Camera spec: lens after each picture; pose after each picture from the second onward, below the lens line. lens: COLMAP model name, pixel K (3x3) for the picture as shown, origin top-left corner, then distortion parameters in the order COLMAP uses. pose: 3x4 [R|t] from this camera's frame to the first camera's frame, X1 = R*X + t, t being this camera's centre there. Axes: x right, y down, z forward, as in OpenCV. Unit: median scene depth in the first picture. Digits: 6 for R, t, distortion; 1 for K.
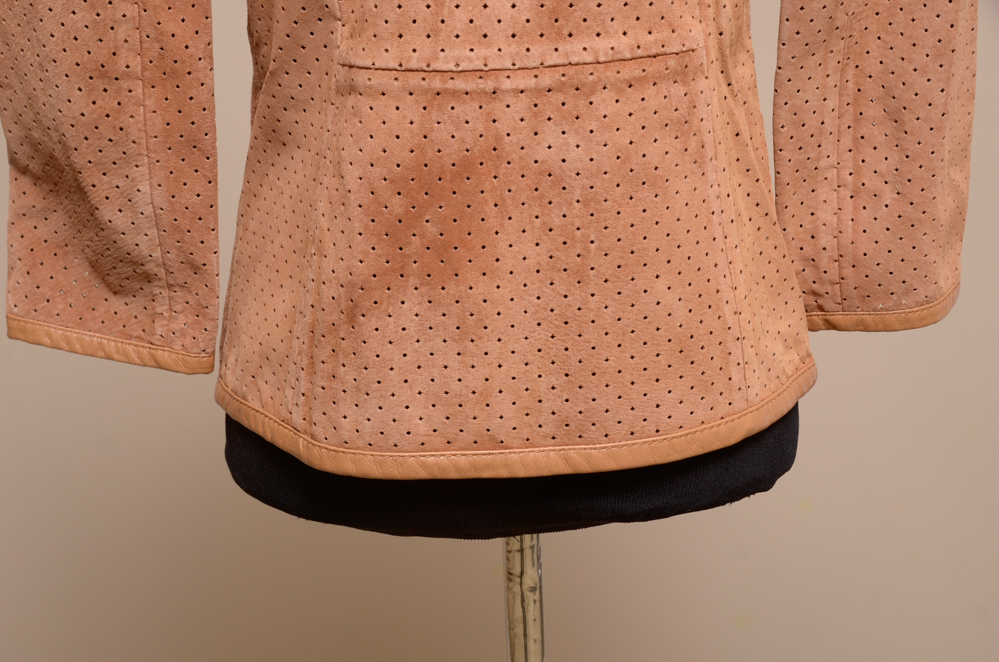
lens RADIAL K [[1632.6, 0, 502.9], [0, 1632.6, 331.0], [0, 0, 1]] dist [0.093585, 0.000000]
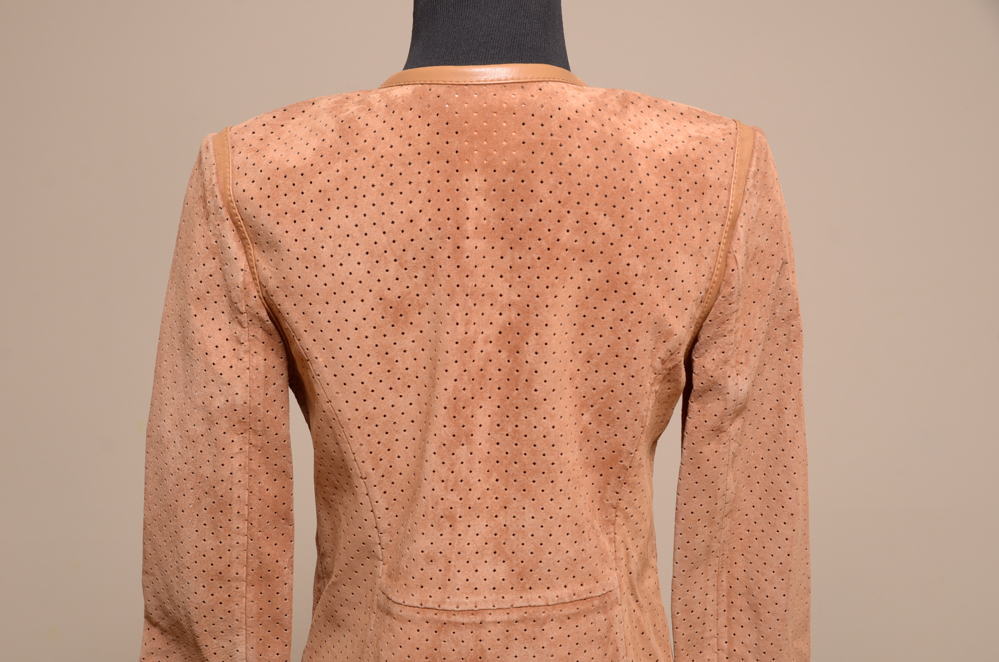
lens RADIAL K [[1632.6, 0, 494.3], [0, 1632.6, 330.9], [0, 0, 1]] dist [0.093585, 0.000000]
pose [[0.999735, 0.023002, 0.000128, 0.000771], [-0.022842, 0.993408, -0.112330, -0.215129], [-0.002711, 0.112298, 0.993671, -0.502793]]
